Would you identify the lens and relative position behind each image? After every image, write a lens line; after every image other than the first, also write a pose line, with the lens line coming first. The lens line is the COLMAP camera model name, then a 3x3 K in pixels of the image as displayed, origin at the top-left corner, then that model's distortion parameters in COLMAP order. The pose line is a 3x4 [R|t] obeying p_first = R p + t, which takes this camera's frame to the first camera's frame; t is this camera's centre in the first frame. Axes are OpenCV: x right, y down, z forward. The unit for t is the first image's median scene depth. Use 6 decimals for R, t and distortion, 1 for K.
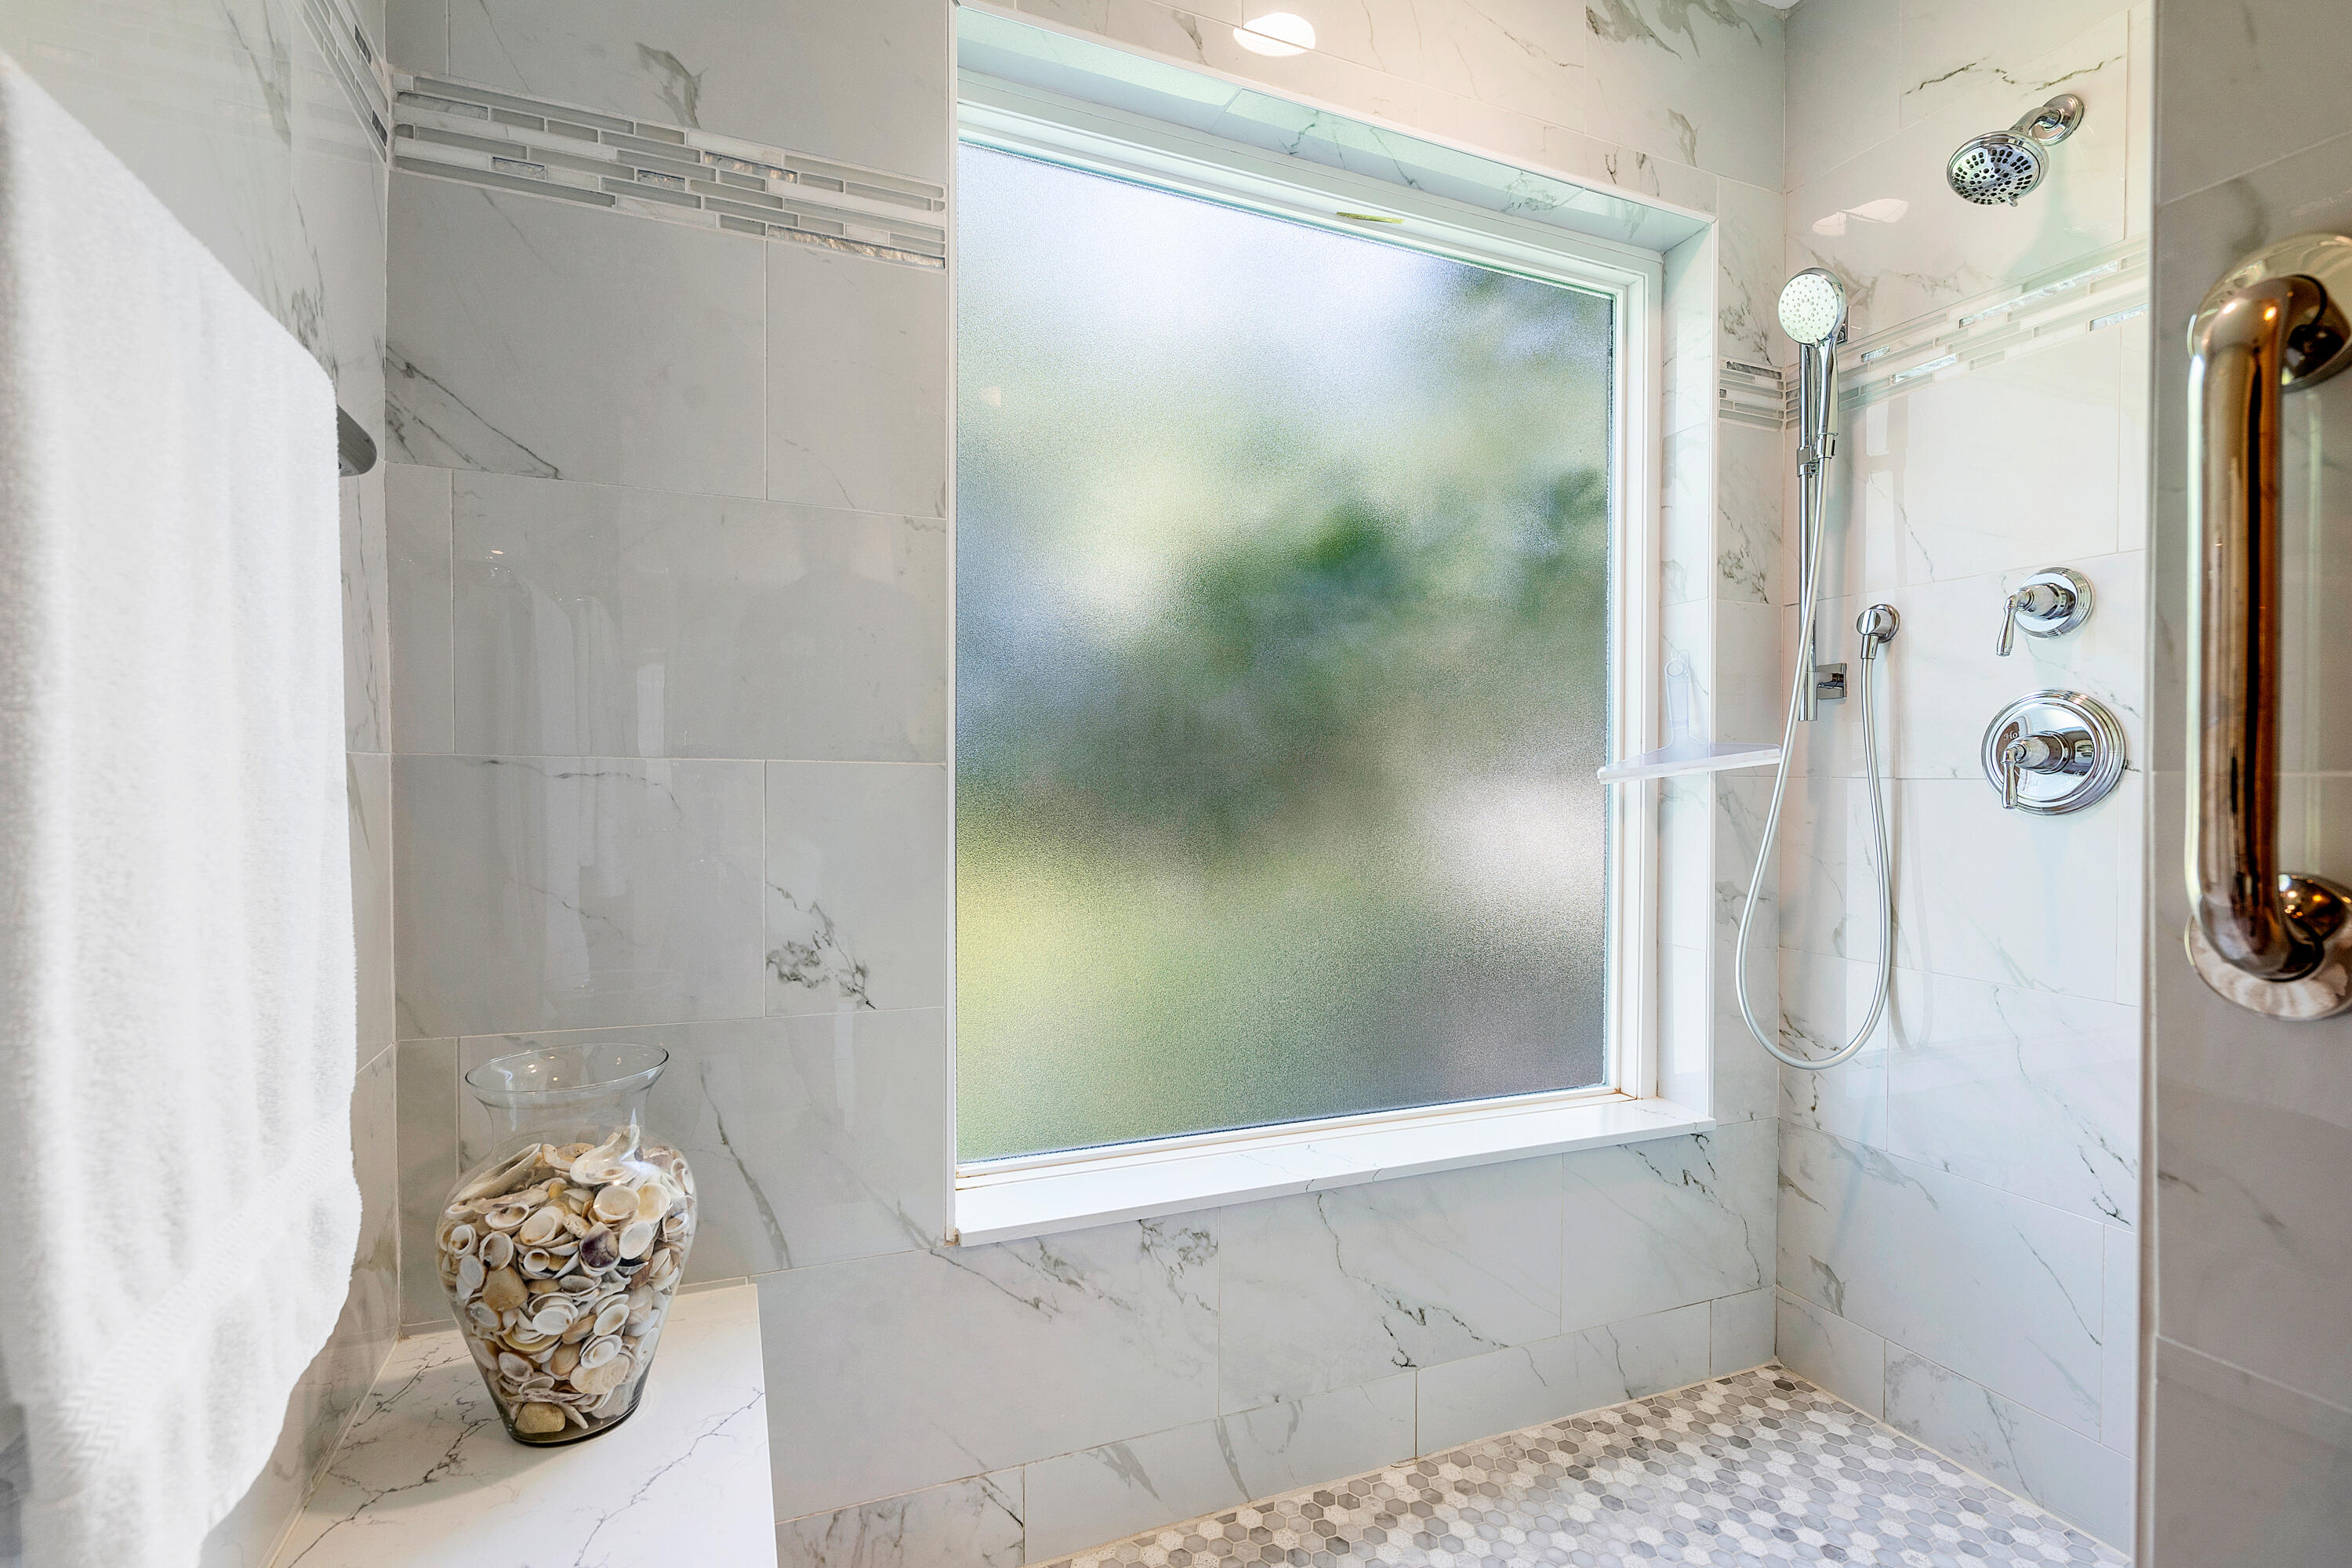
lens RADIAL K [[1106.8, 0, 1171.8], [0, 1106.8, 777.1], [0, 0, 1]] dist [0.001411, 0.000162]
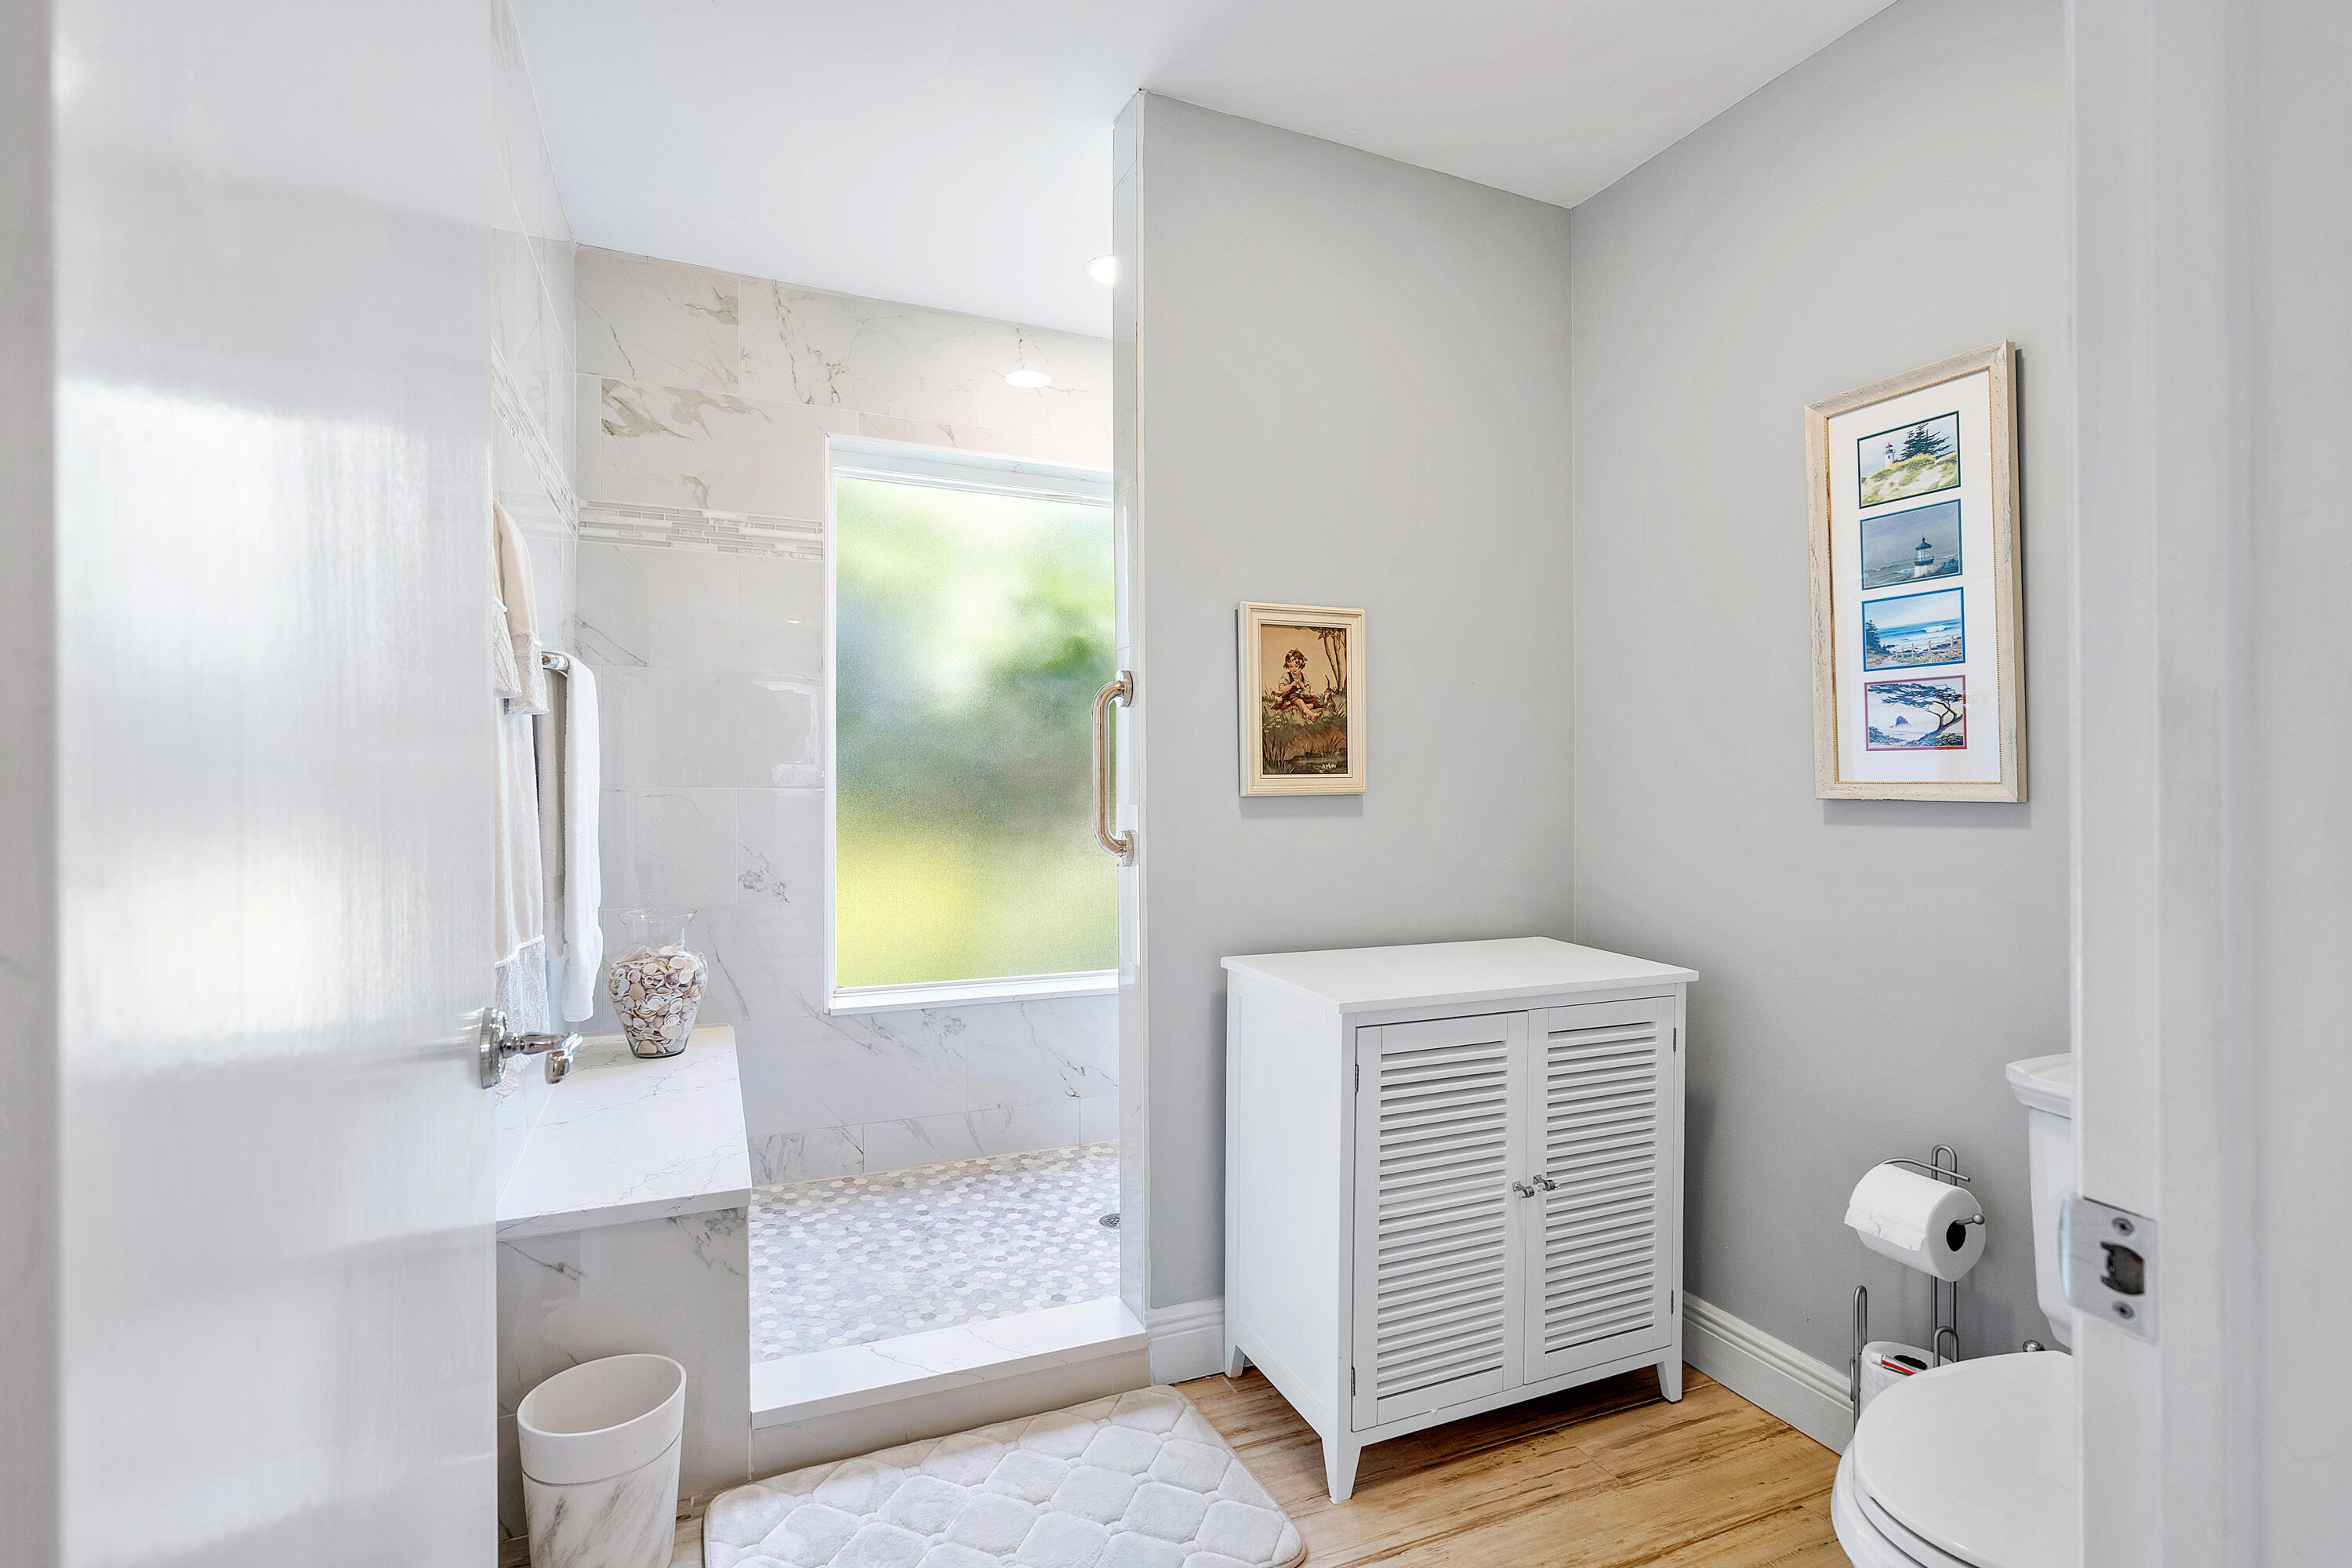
lens RADIAL K [[1083.9, 0, 1188.0], [0, 1083.9, 760.4], [0, 0, 1]] dist [-0.000659, 0.000376]
pose [[0.999568, -0.000786, 0.029364, 0.485000], [0.000977, 0.999979, -0.006476, -0.058359], [-0.029358, 0.006502, 0.999548, -1.233268]]
